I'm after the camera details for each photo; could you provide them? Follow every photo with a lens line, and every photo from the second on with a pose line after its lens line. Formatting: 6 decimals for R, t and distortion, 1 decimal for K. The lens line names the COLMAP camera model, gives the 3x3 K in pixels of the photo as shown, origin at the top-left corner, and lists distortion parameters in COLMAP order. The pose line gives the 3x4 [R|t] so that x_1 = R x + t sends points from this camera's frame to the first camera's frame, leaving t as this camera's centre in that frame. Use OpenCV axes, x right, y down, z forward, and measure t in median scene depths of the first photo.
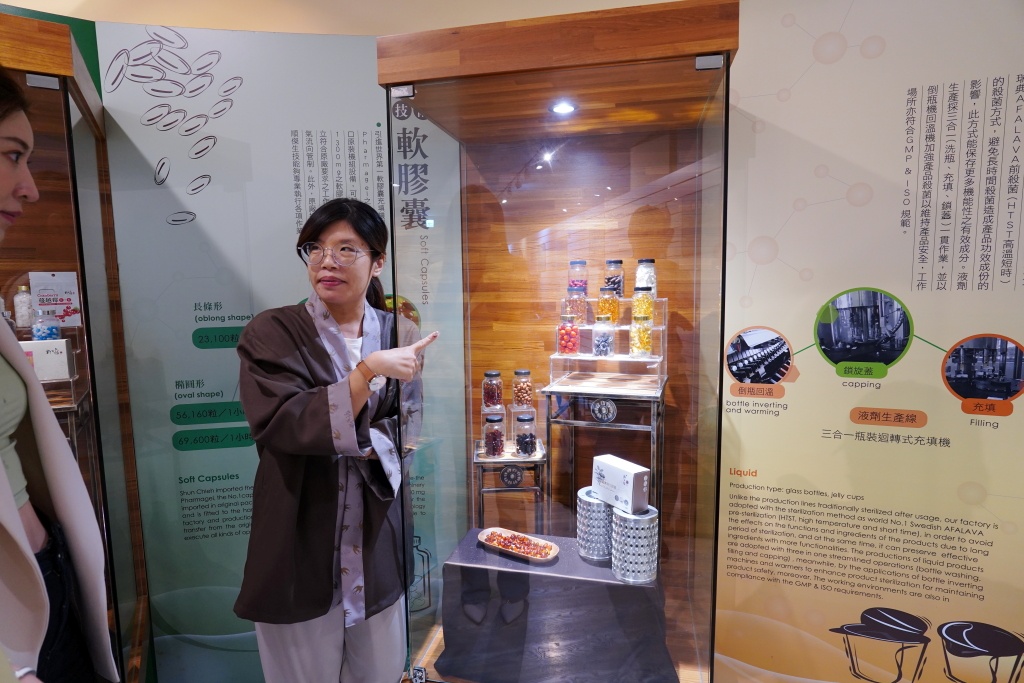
lens RADIAL K [[600.0, 0, 512.7], [0, 600.0, 342.2], [0, 0, 1]] dist [-0.000032, 0.005991]
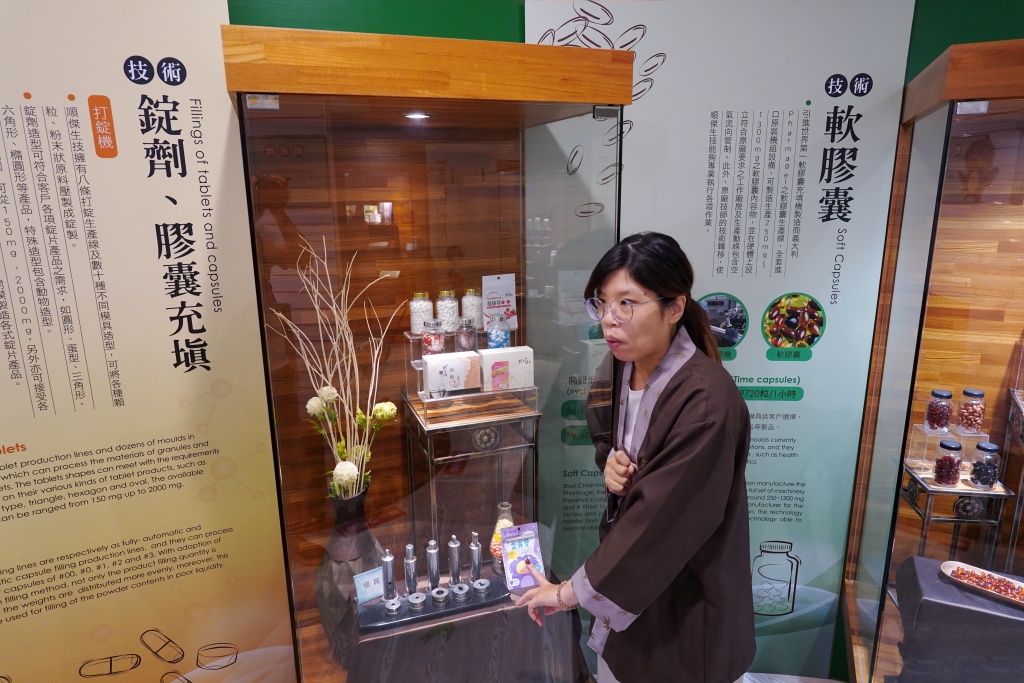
lens RADIAL K [[682.3, 0, 512.8], [0, 682.3, 341.4], [0, 0, 1]] dist [-0.003220, 0.001244]
pose [[0.988509, 0.045230, -0.144235, -0.492729], [-0.026906, 0.991596, 0.126547, -0.129245], [0.148747, -0.121212, 0.981418, -0.095742]]
